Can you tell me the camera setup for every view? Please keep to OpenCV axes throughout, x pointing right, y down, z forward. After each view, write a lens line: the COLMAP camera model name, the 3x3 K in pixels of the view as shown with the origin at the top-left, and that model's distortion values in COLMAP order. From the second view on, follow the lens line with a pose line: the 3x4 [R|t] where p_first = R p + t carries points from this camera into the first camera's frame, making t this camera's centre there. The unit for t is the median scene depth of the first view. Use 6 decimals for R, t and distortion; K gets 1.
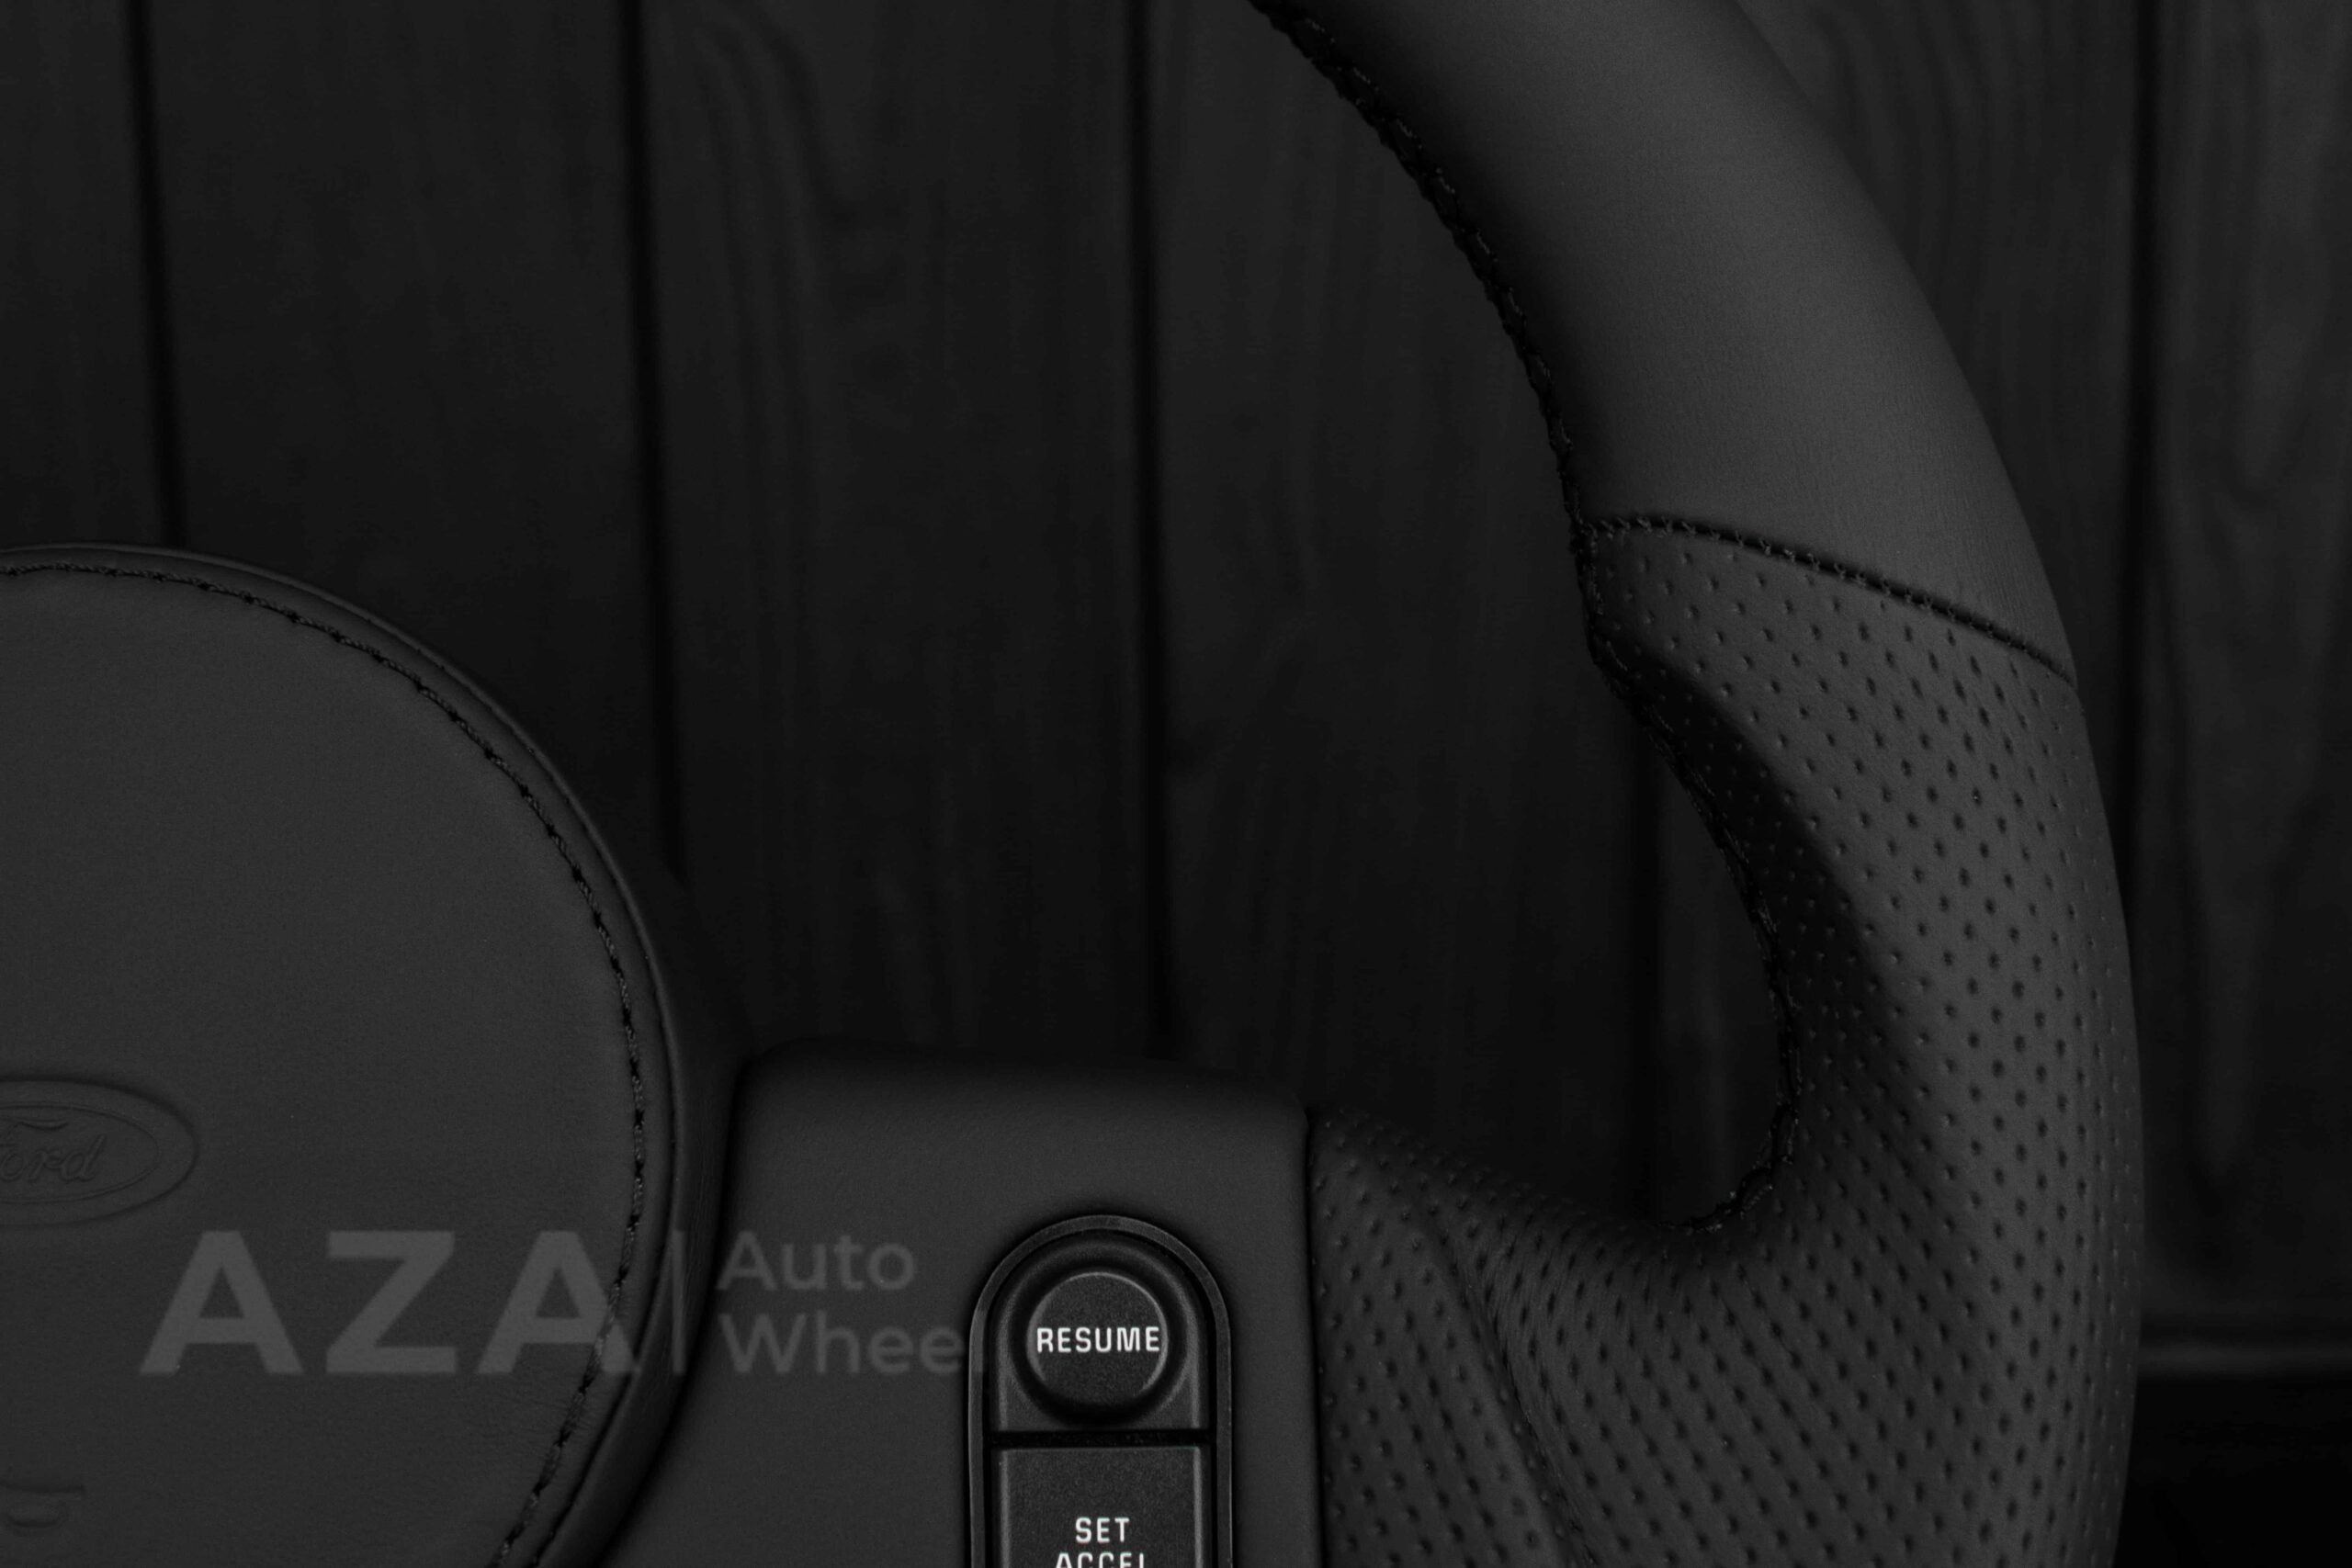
lens RADIAL K [[3791.7, 0, 1176.0], [0, 3791.7, 791.0], [0, 0, 1]] dist [-0.186458, 0.000000]
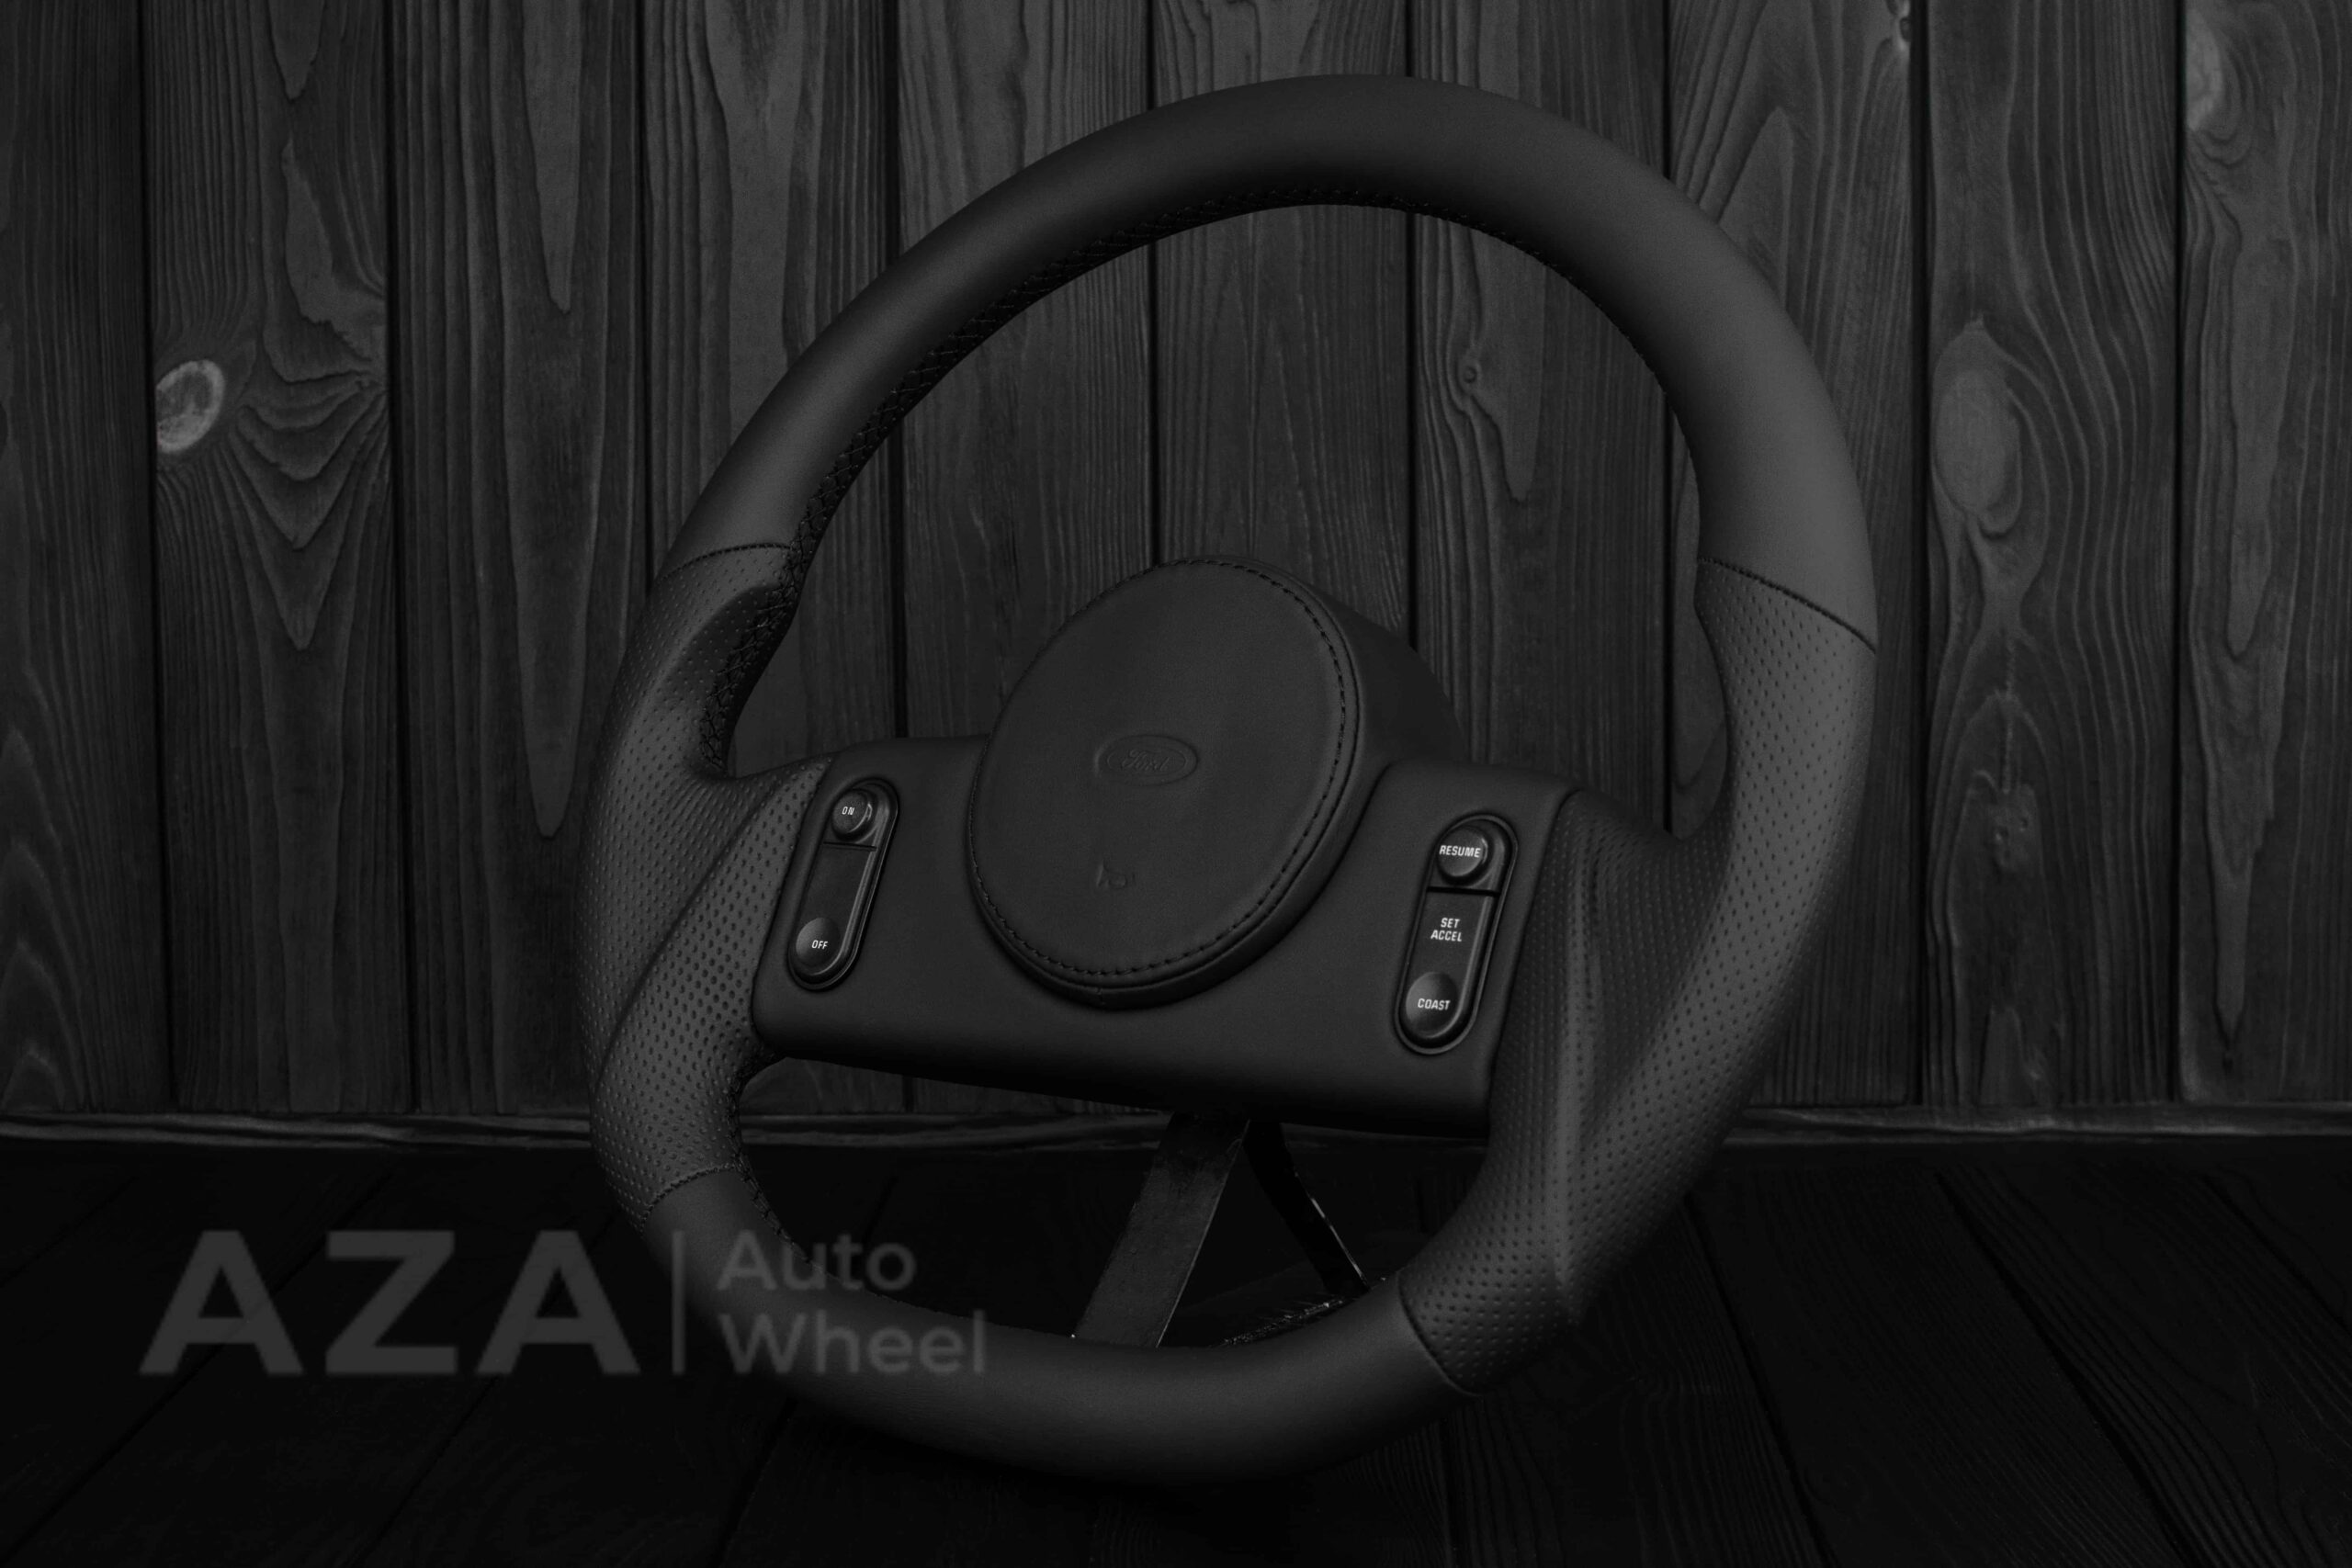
lens RADIAL K [[3791.7, 0, 1181.5], [0, 3791.7, 799.6], [0, 0, 1]] dist [-0.186458, 0.000000]
pose [[0.998015, 0.004896, -0.062791, -0.241646], [-0.013997, 0.989283, -0.145339, 0.511945], [0.061406, 0.145929, 0.987387, -1.662014]]
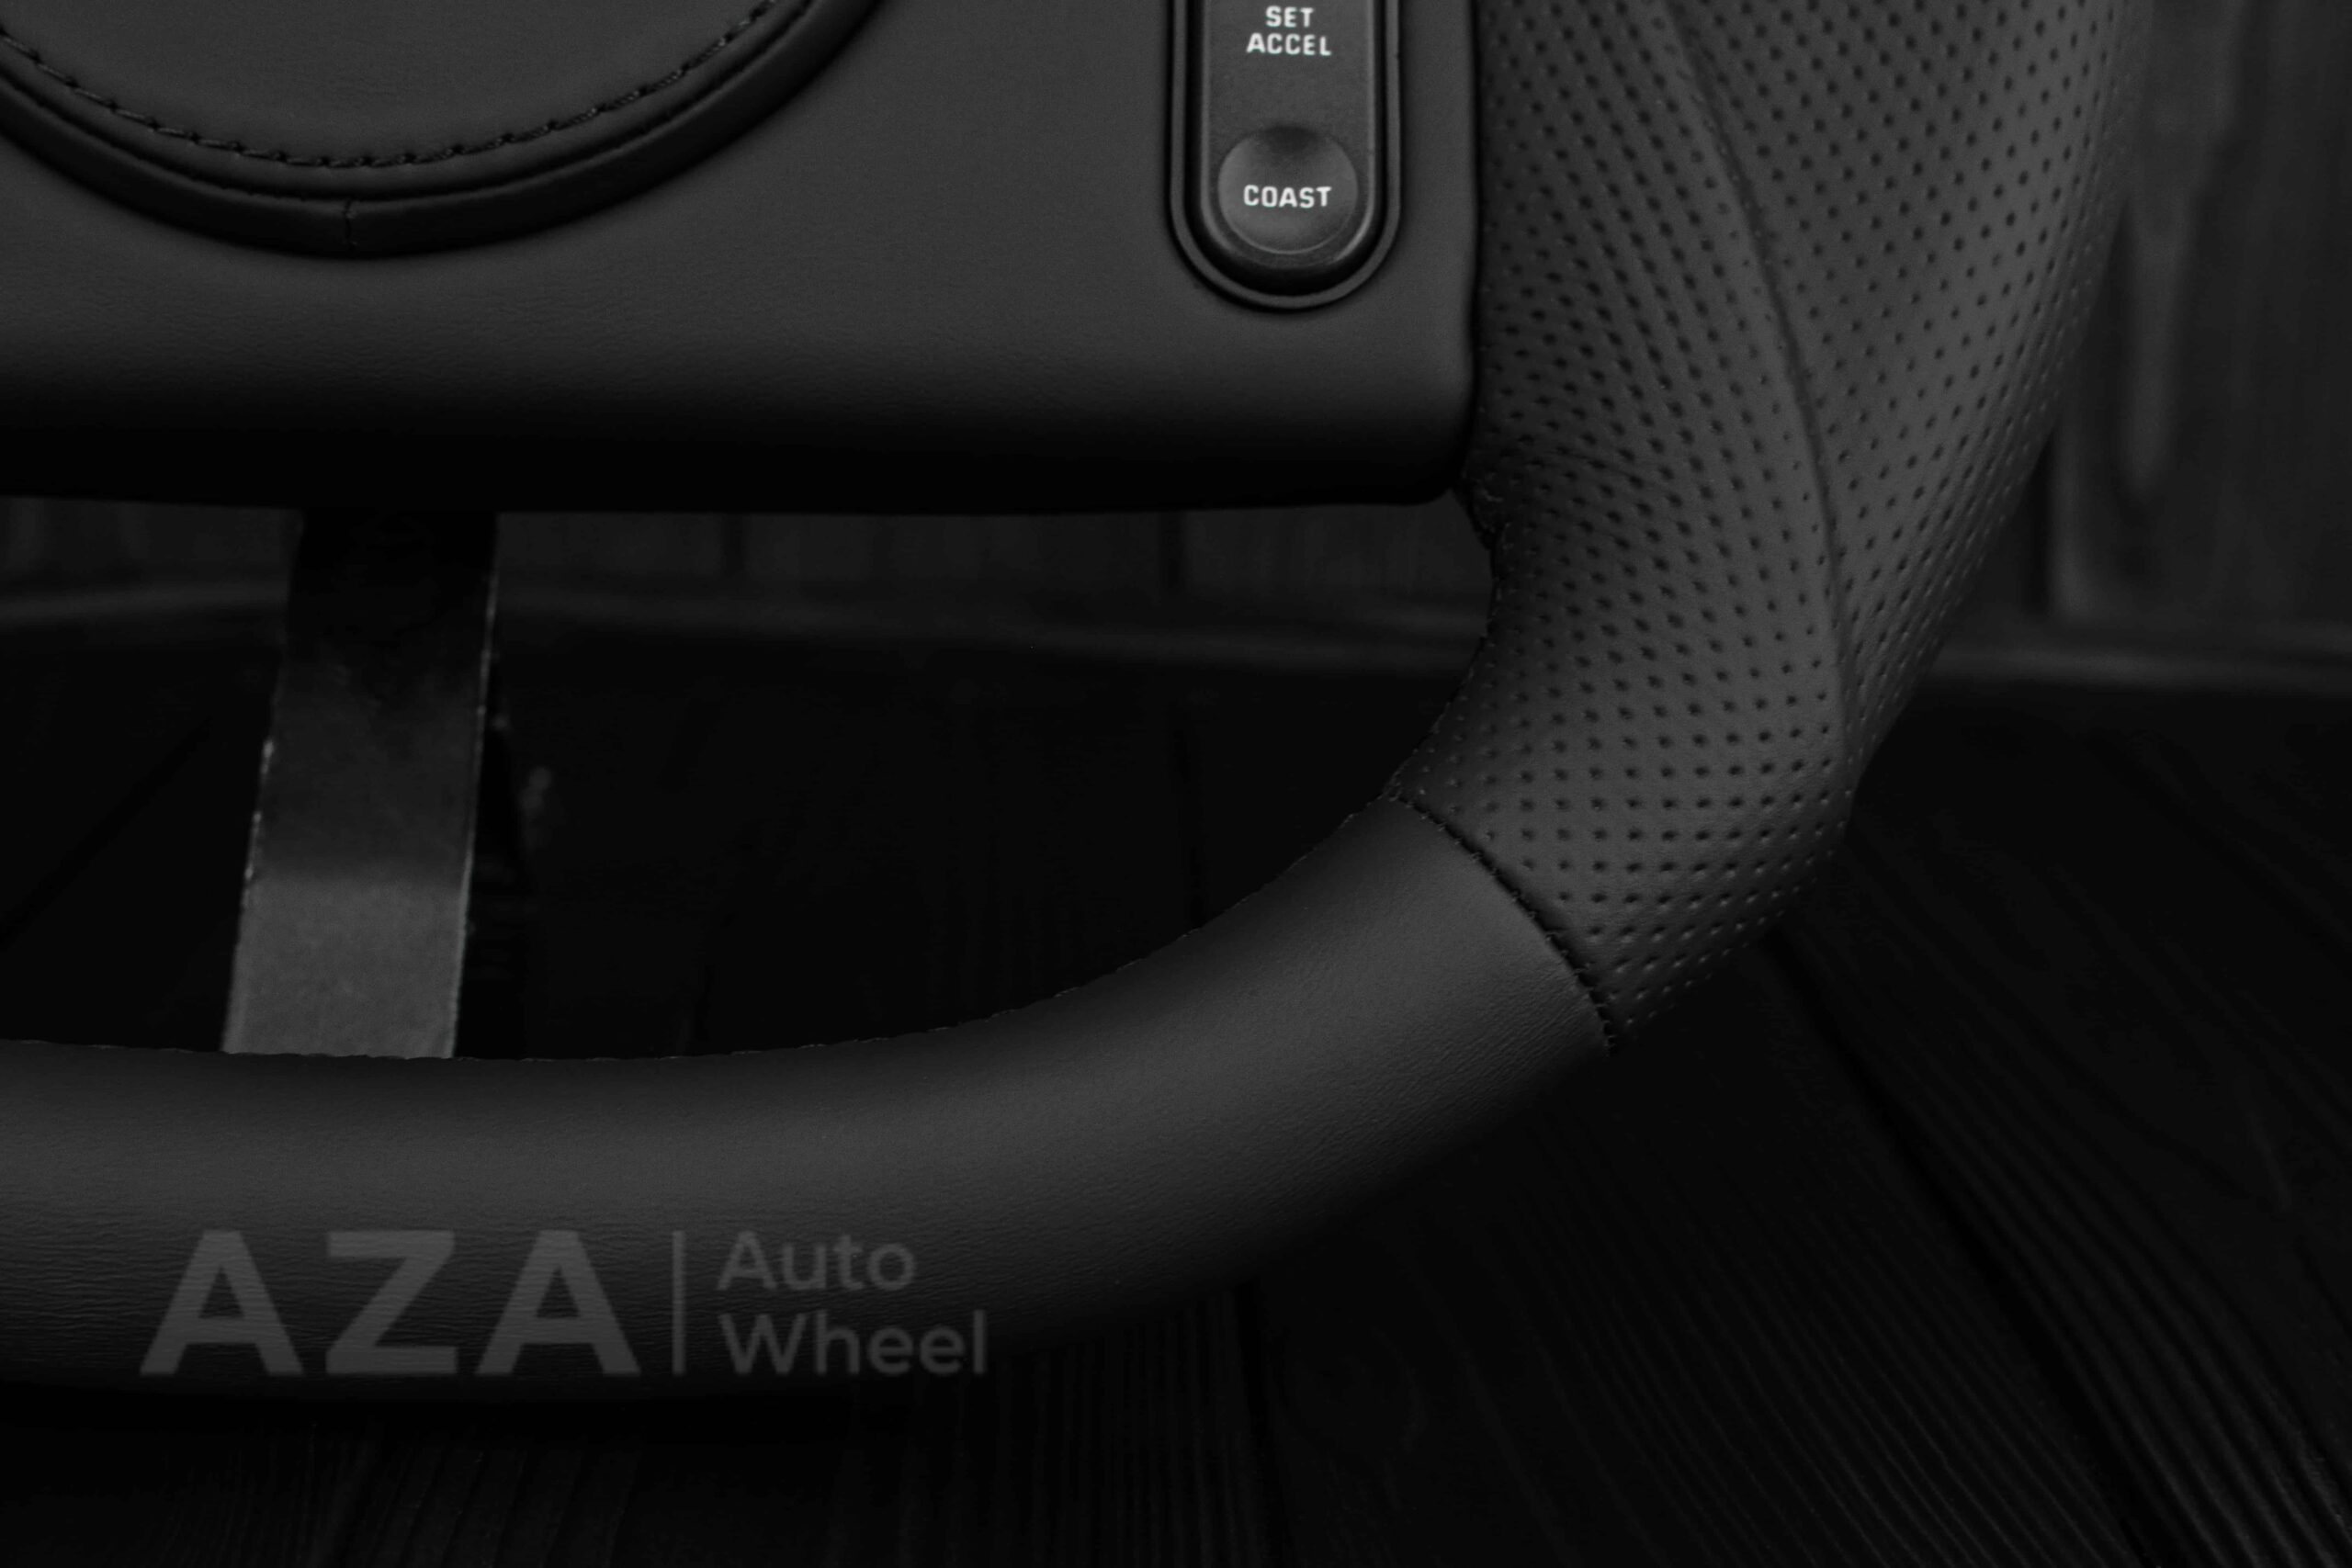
lens RADIAL K [[3791.7, 0, 1150.4], [0, 3791.7, 735.9], [0, 0, 1]] dist [-0.186458, 0.000000]
pose [[0.998103, 0.045868, 0.041060, -0.099728], [-0.042962, 0.996688, -0.069048, 0.497488], [-0.044091, 0.067153, 0.996768, -0.144965]]
